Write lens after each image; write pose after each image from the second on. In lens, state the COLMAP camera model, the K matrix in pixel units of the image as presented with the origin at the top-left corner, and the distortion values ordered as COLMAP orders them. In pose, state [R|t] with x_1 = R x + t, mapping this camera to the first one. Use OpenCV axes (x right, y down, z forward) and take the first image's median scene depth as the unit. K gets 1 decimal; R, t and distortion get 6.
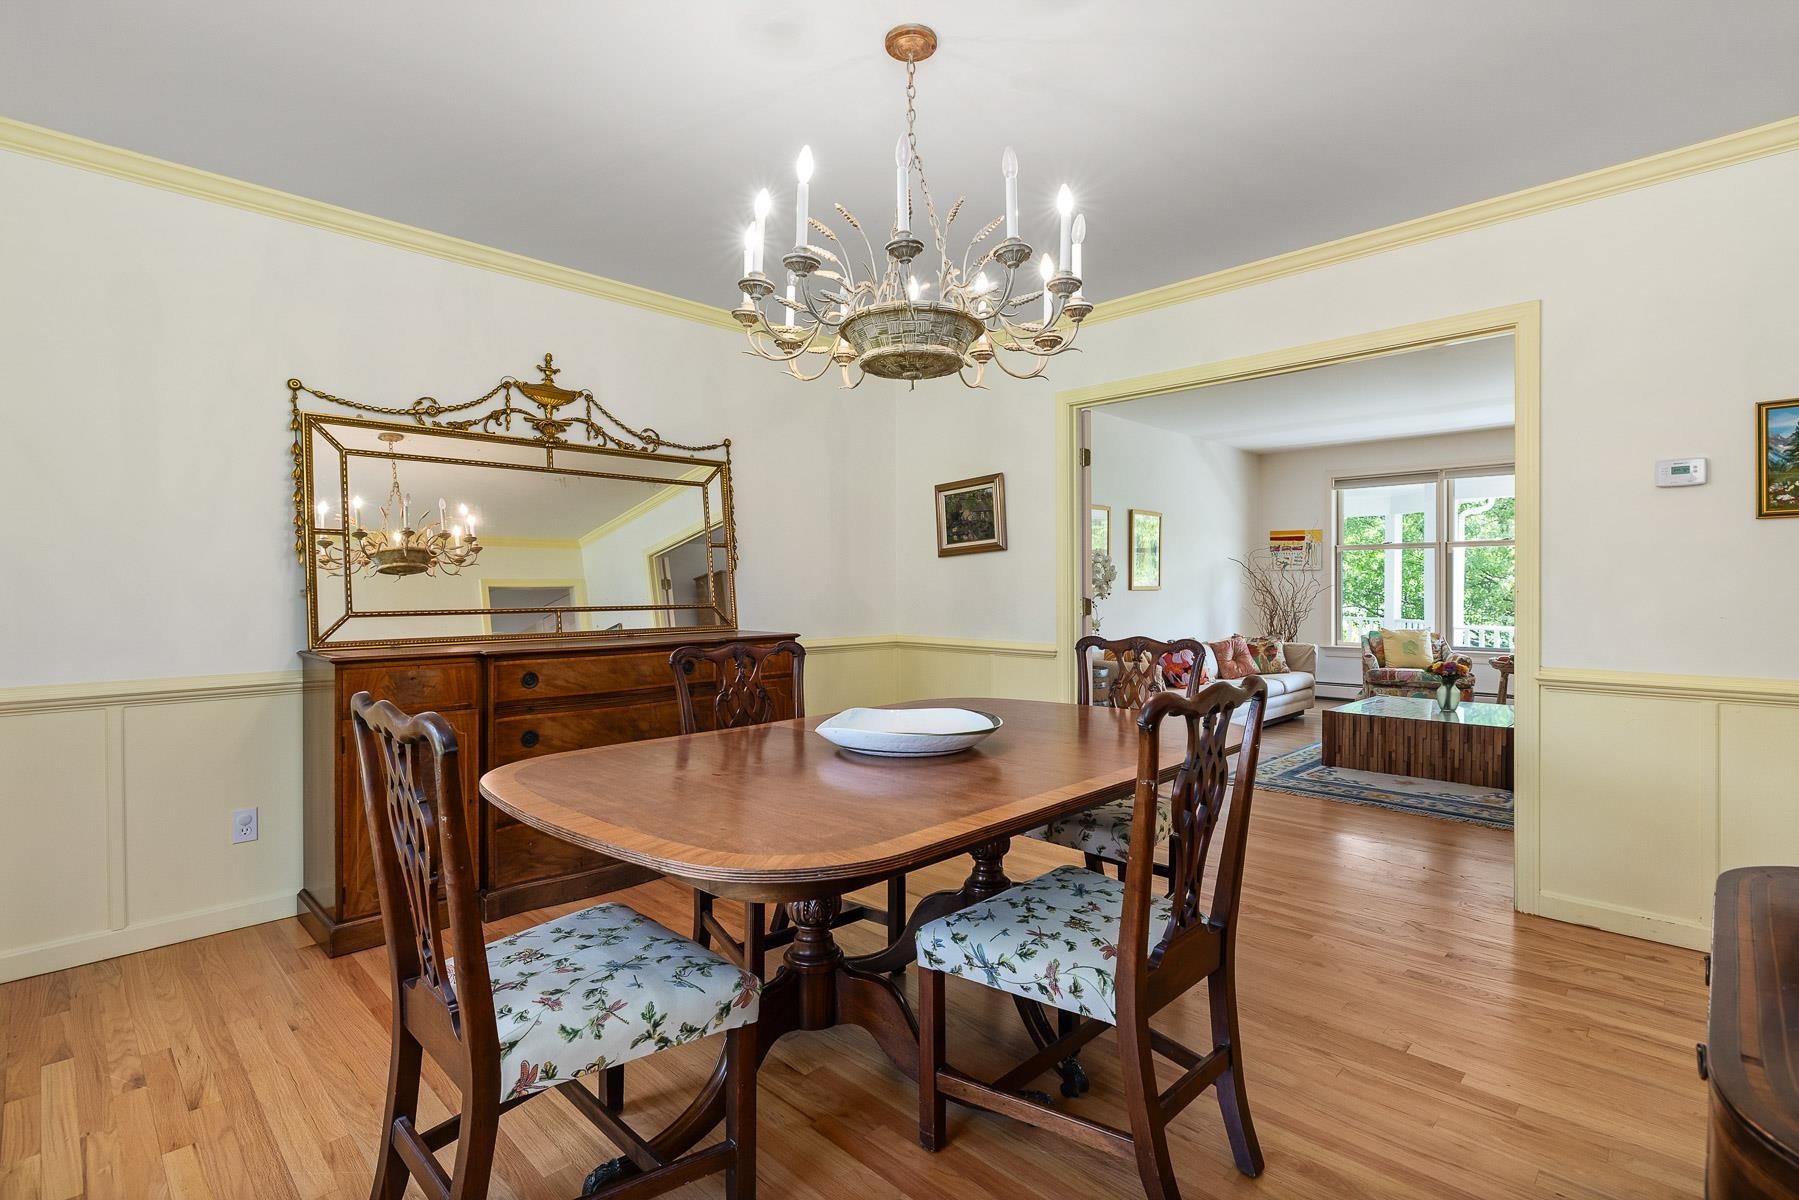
lens RADIAL K [[869.2, 0, 902.1], [0, 869.2, 598.6], [0, 0, 1]] dist [0.001670, 0.000158]
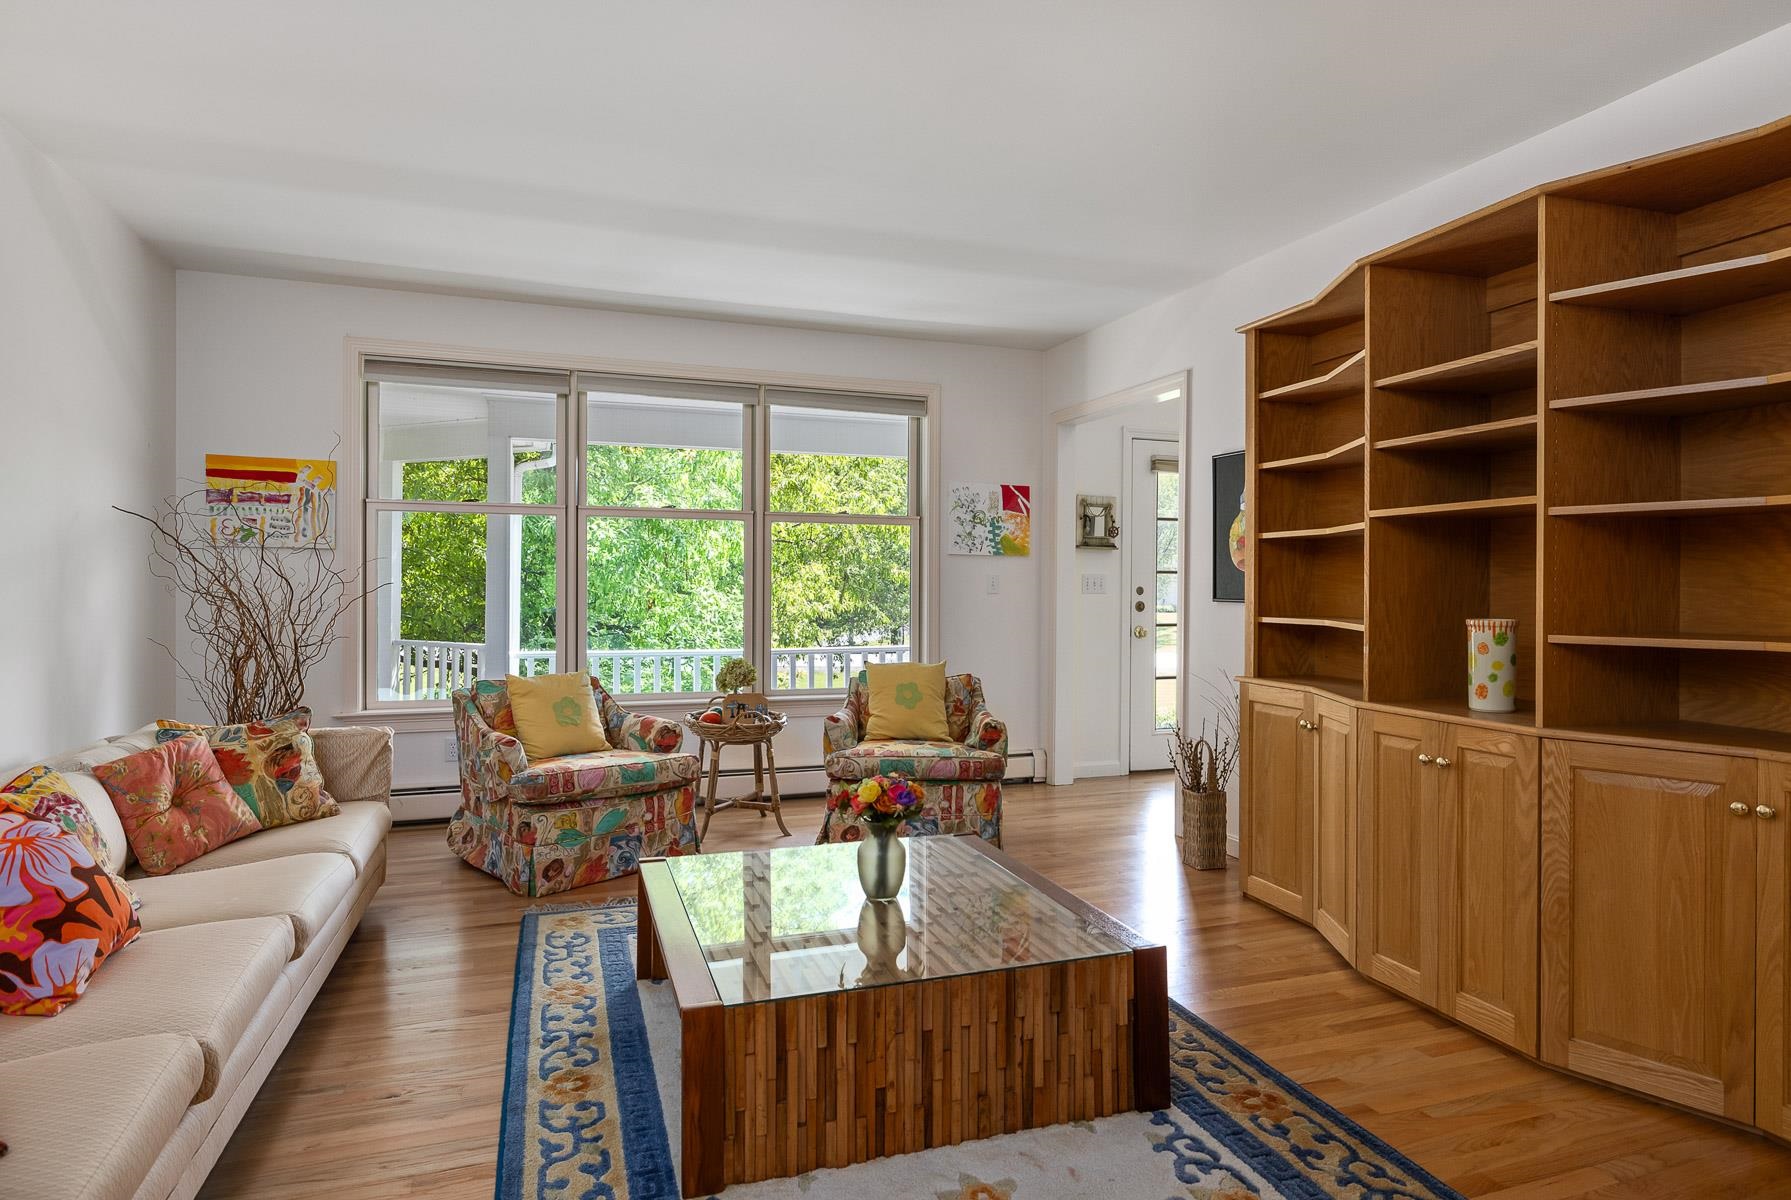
lens RADIAL K [[993.4, 0, 894.0], [0, 993.4, 611.3], [0, 0, 1]] dist [-0.000802, 0.000521]
pose [[0.432561, -0.007263, 0.901575, 0.159677], [0.000492, 0.999969, 0.007820, -0.005698], [-0.901605, -0.002939, 0.432551, 0.589744]]
